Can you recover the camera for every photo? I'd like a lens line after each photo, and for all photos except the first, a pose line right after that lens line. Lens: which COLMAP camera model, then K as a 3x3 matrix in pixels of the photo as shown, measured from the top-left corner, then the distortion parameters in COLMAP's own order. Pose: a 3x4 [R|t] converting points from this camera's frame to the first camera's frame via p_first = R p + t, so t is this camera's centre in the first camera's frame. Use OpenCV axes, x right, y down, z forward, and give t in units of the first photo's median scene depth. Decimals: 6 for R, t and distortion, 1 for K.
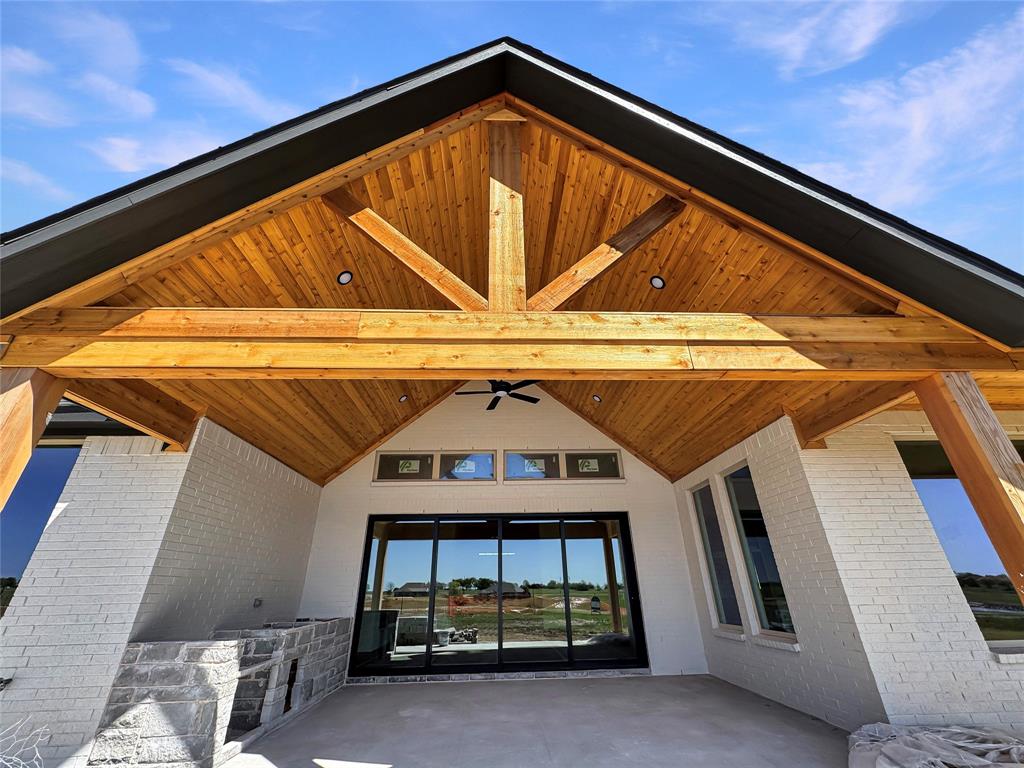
lens RADIAL K [[407.1, 0, 512.0], [0, 407.1, 384.0], [0, 0, 1]] dist [-0.001054, -0.000071]
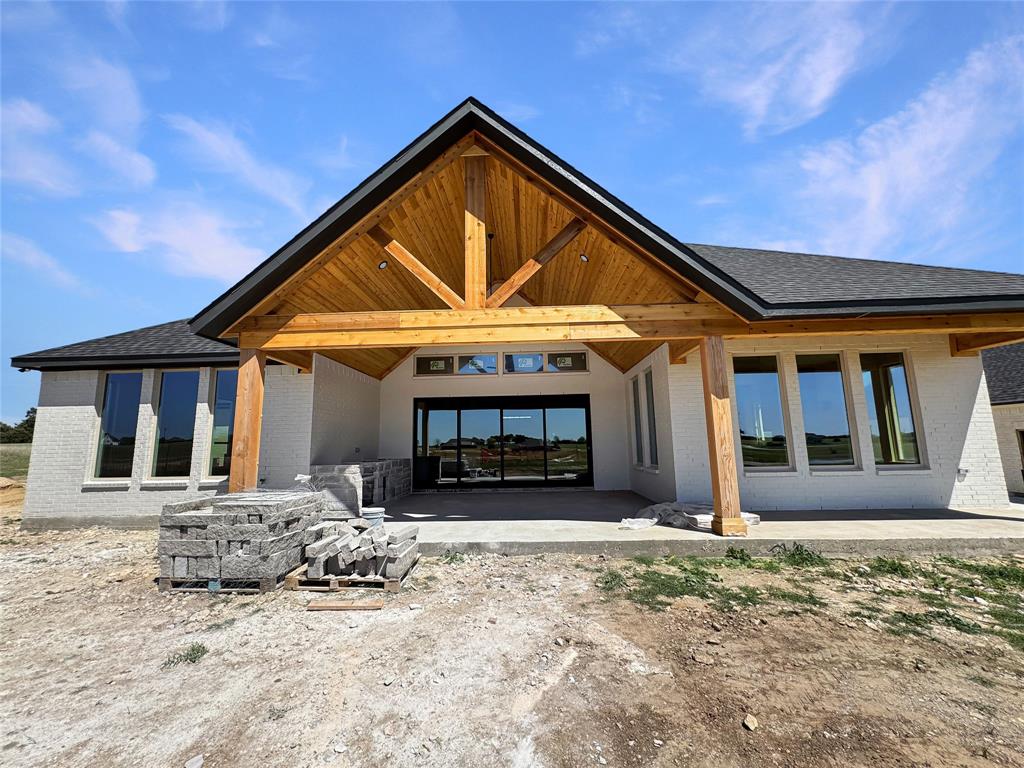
lens RADIAL K [[407.1, 0, 512.0], [0, 407.1, 384.0], [0, 0, 1]] dist [-0.001054, -0.000071]
pose [[0.996674, -0.013383, -0.080382, 0.258792], [0.038035, 0.948780, 0.313640, -0.364994], [0.072068, -0.315655, 0.946133, -0.745305]]
